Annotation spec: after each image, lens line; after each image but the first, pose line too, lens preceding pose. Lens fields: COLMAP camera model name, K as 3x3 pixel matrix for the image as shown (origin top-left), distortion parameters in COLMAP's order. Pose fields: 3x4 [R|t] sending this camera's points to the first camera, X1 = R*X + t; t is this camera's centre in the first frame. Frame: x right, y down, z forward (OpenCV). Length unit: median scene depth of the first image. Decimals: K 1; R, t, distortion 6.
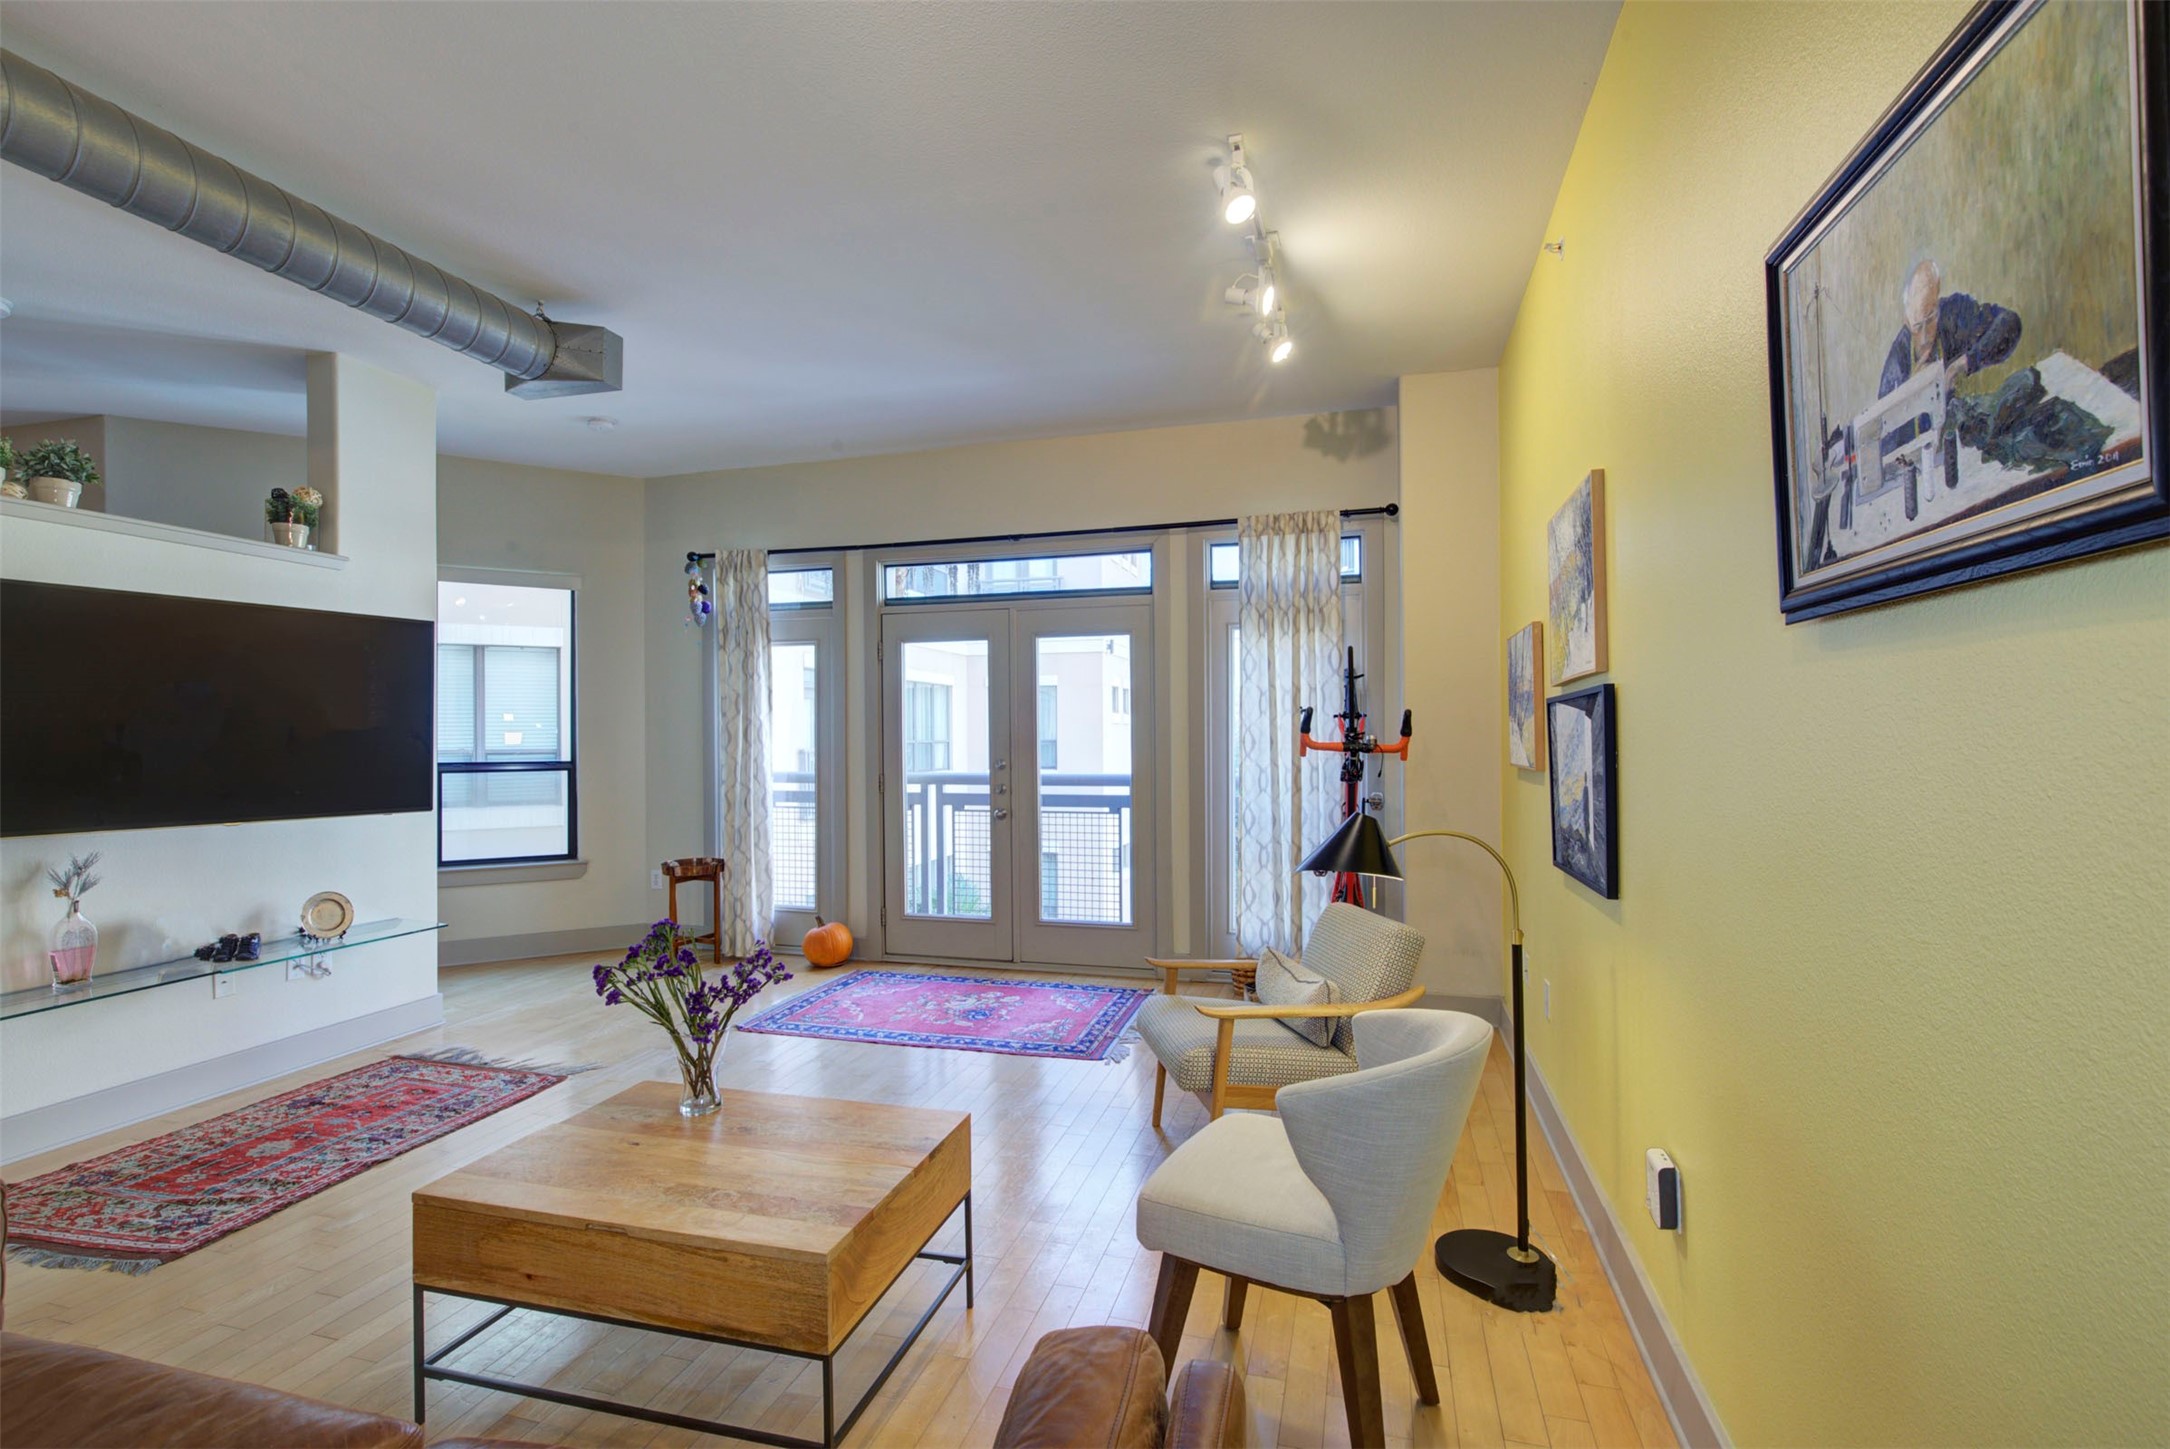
lens RADIAL K [[987.2, 0, 1084.9], [0, 987.2, 729.6], [0, 0, 1]] dist [-0.001810, 0.000862]
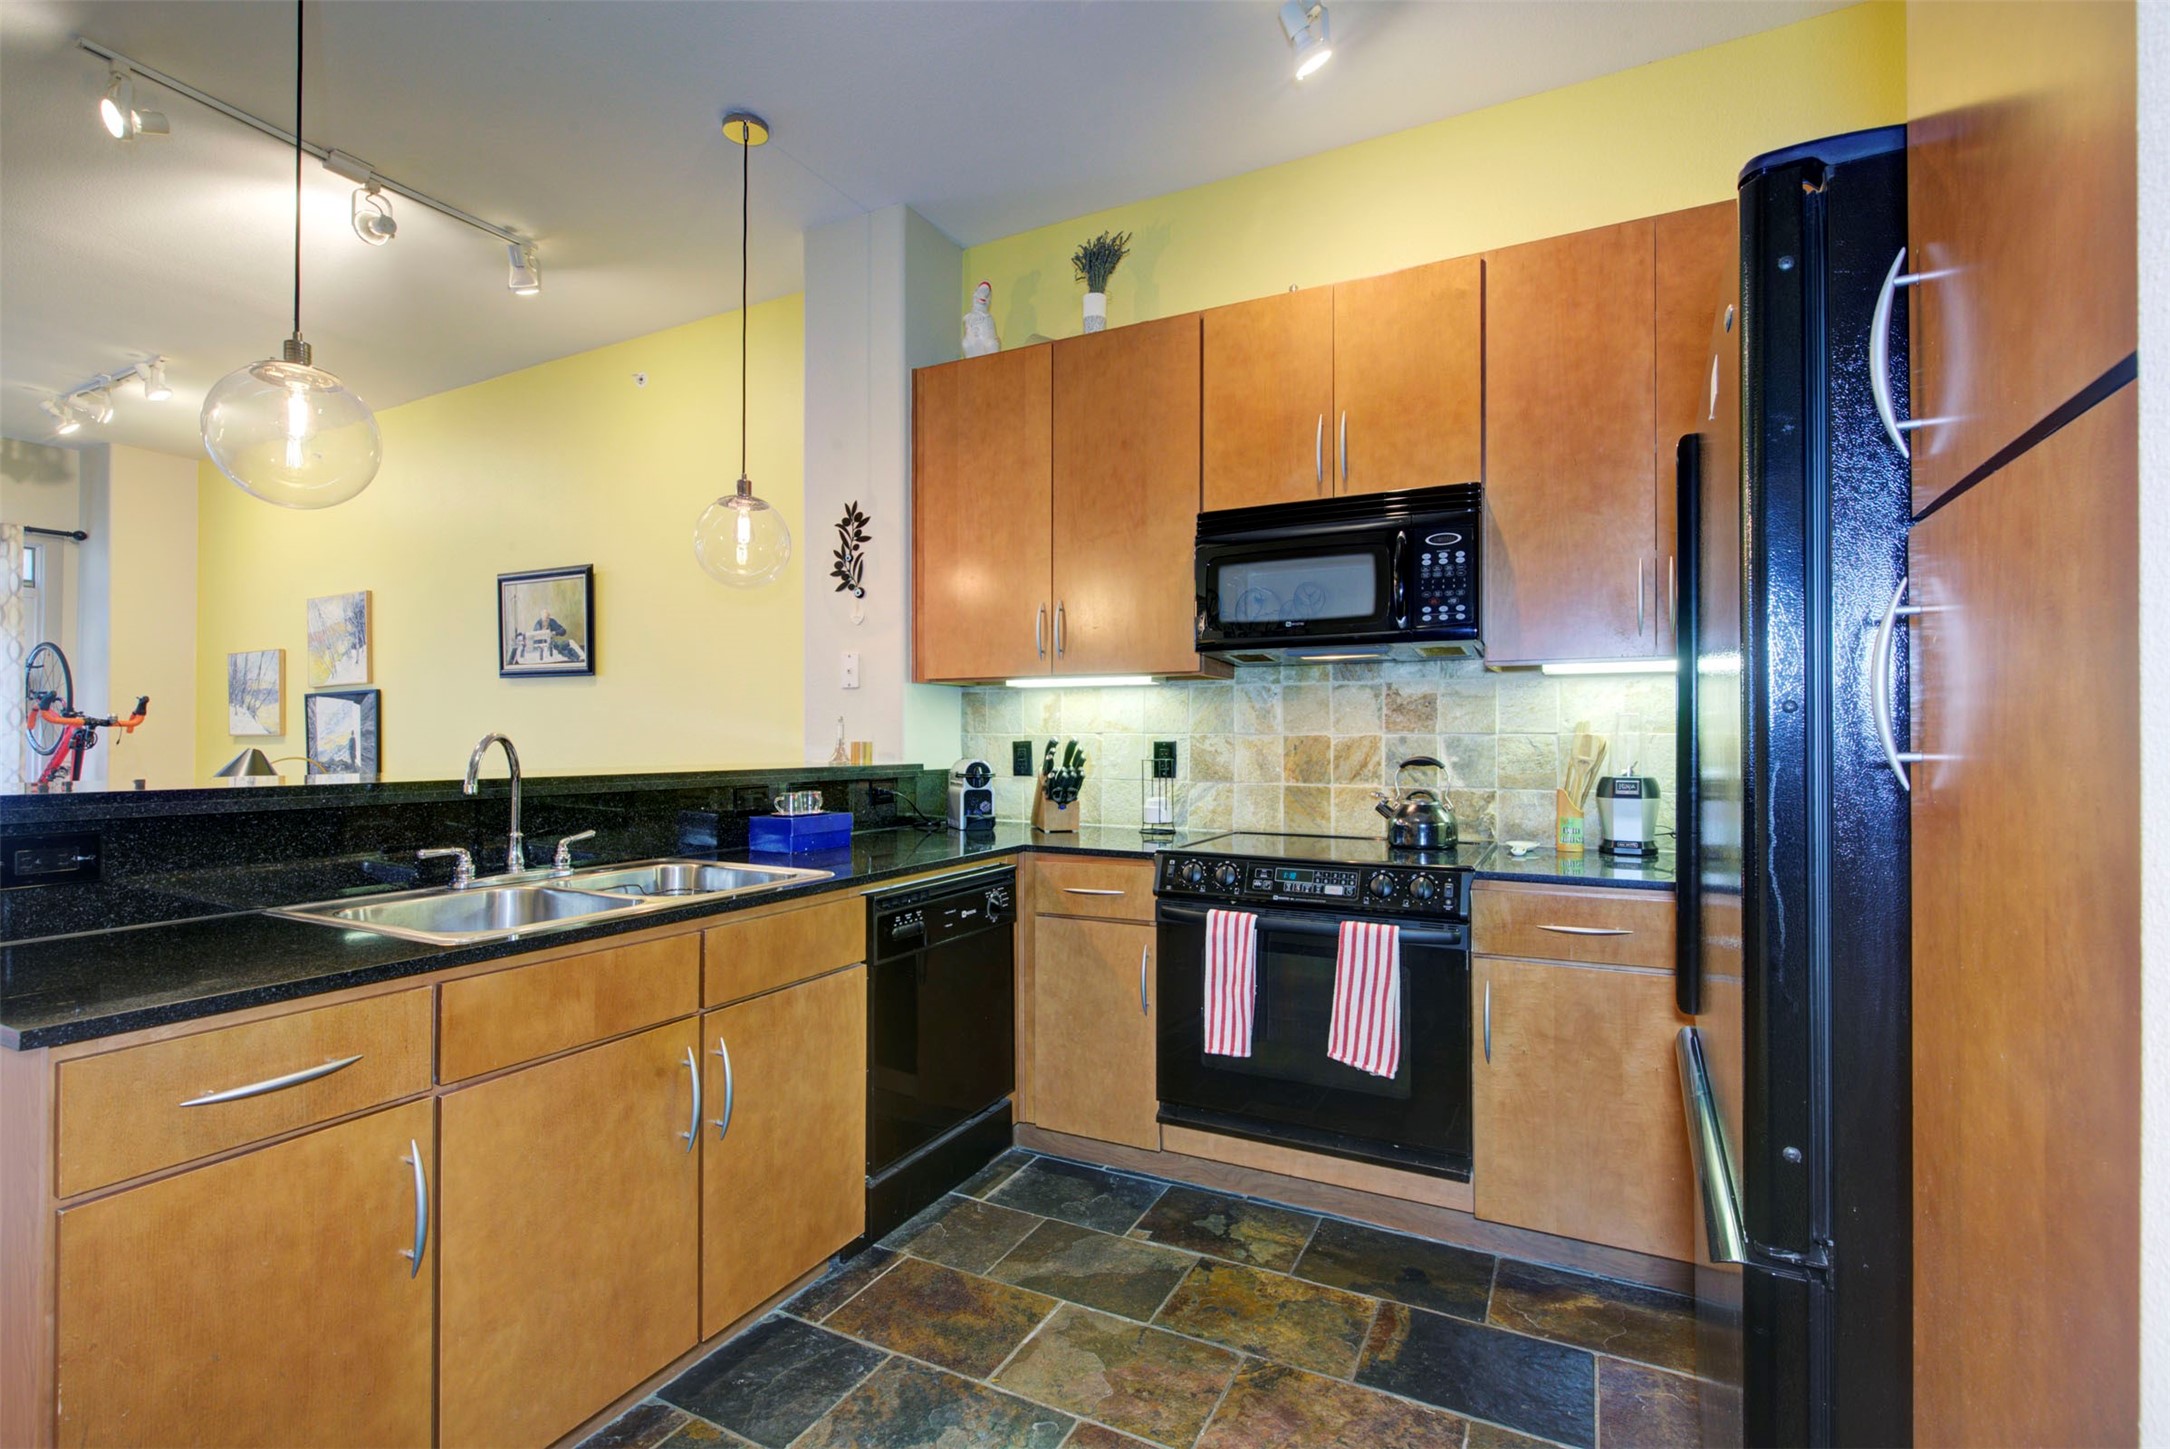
lens RADIAL K [[987.2, 0, 1084.9], [0, 987.2, 729.6], [0, 0, 1]] dist [-0.001810, 0.000862]
pose [[0.199023, 0.016437, 0.979857, -0.842018], [-0.006367, 0.999860, -0.015480, 0.043848], [-0.979974, -0.003158, 0.199100, -0.639960]]
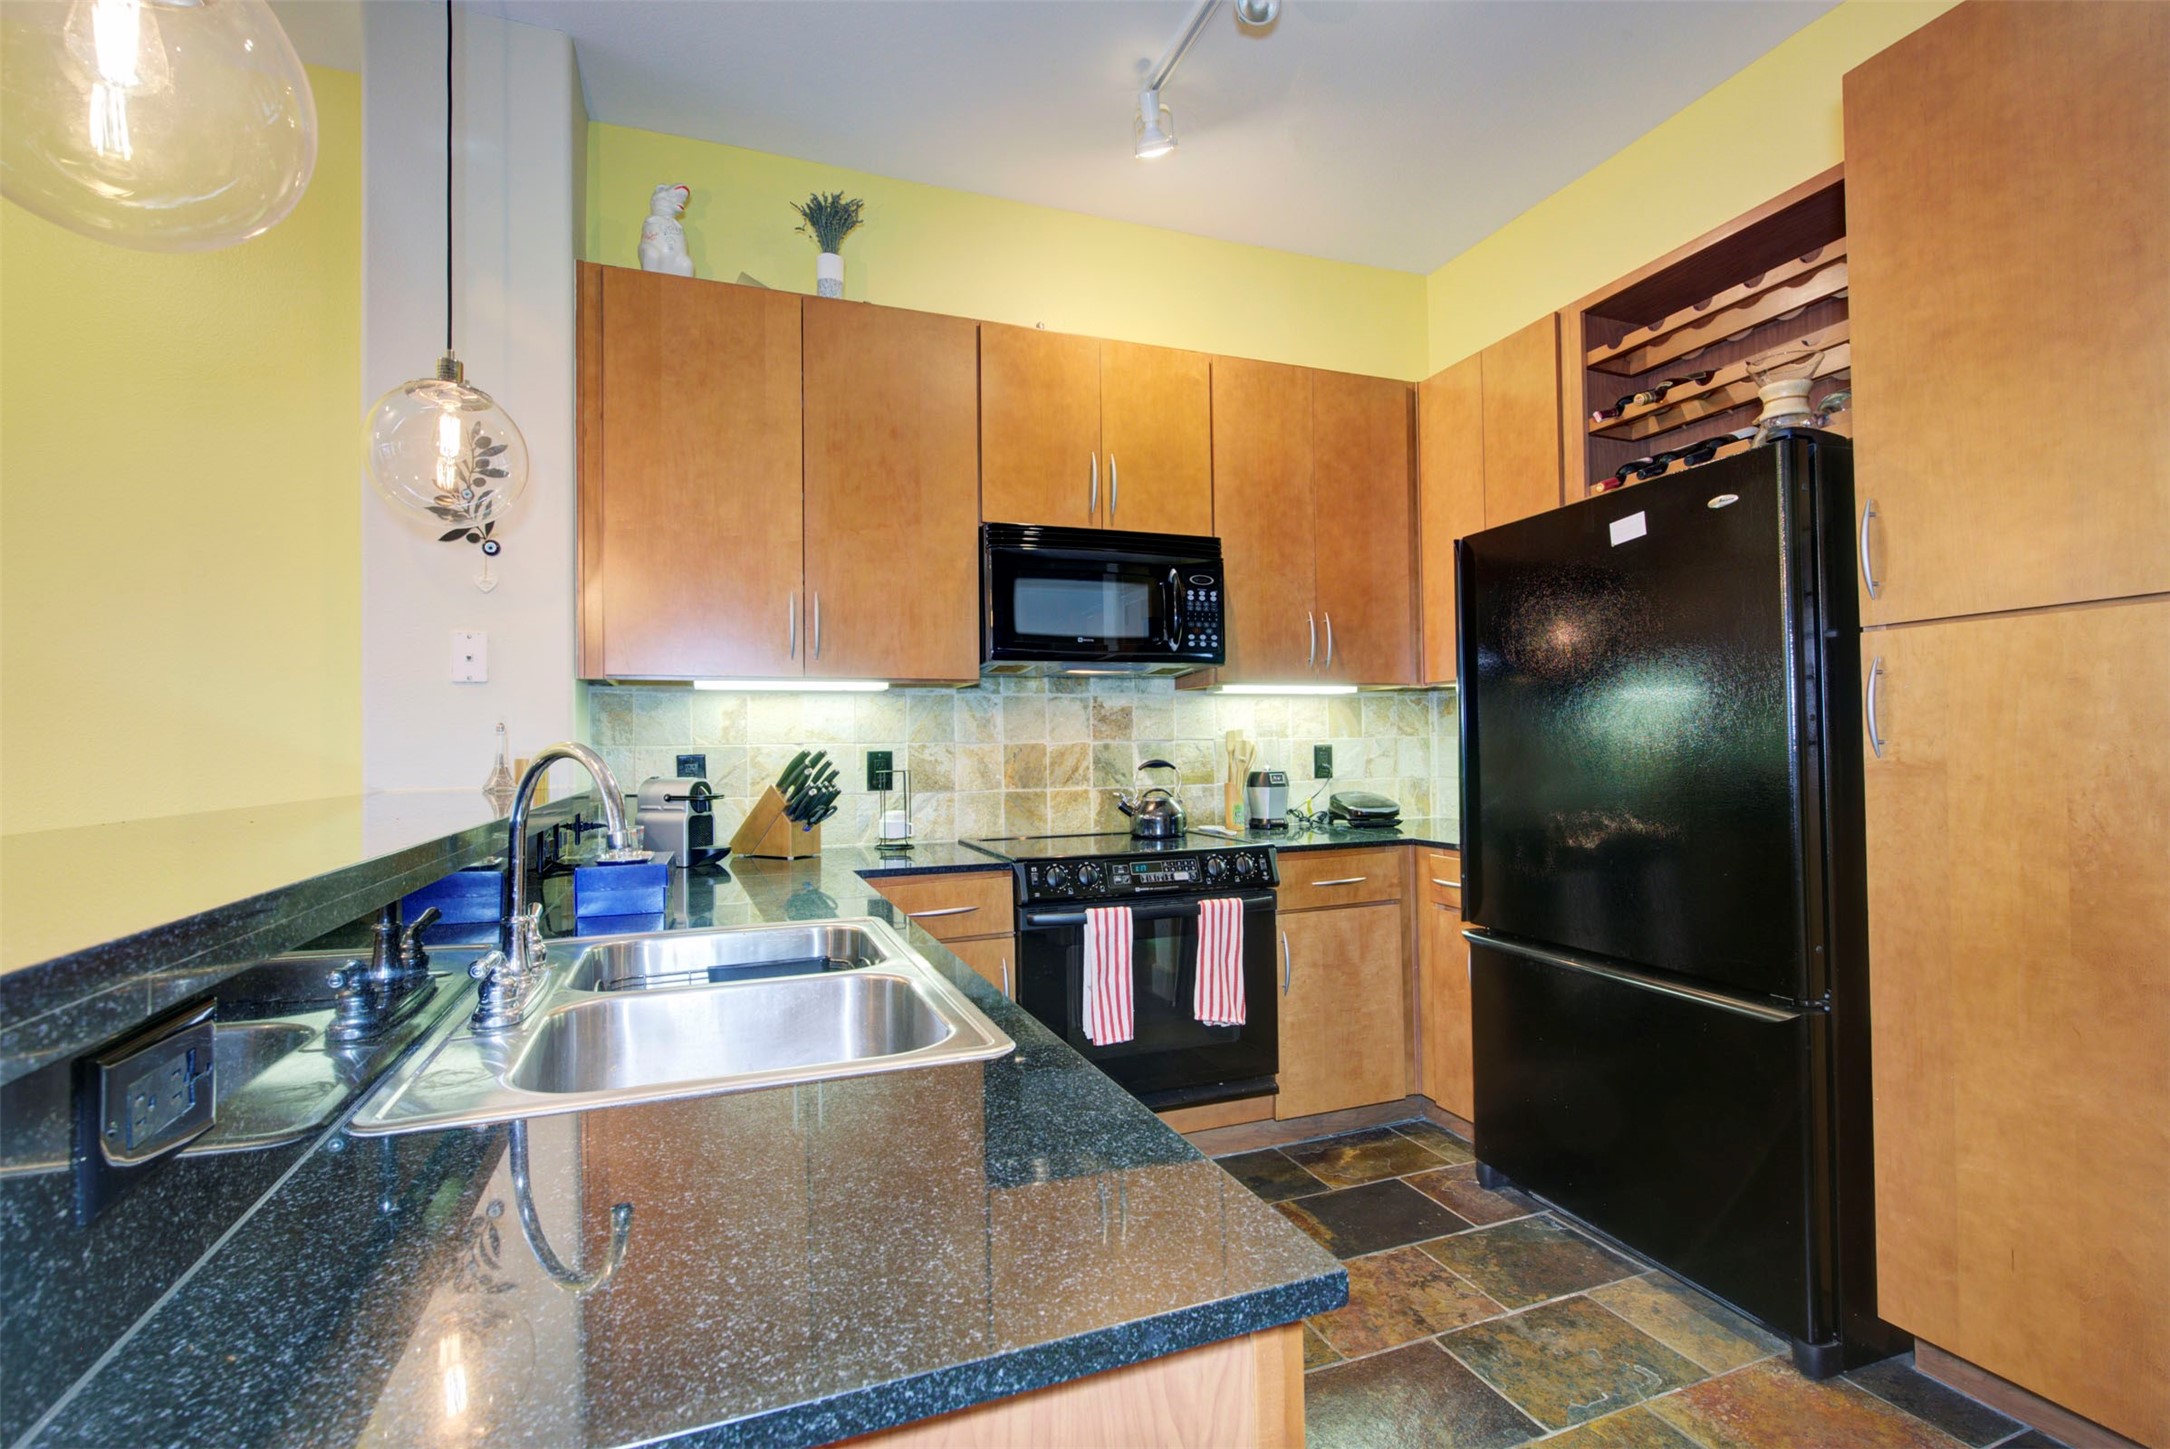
lens RADIAL K [[987.2, 0, 1084.9], [0, 987.2, 729.6], [0, 0, 1]] dist [-0.001810, 0.000862]
pose [[-0.595706, 0.028732, 0.802689, -0.737981], [0.015829, 0.999586, -0.024032, 0.044279], [-0.803047, -0.001611, -0.595914, -0.198942]]
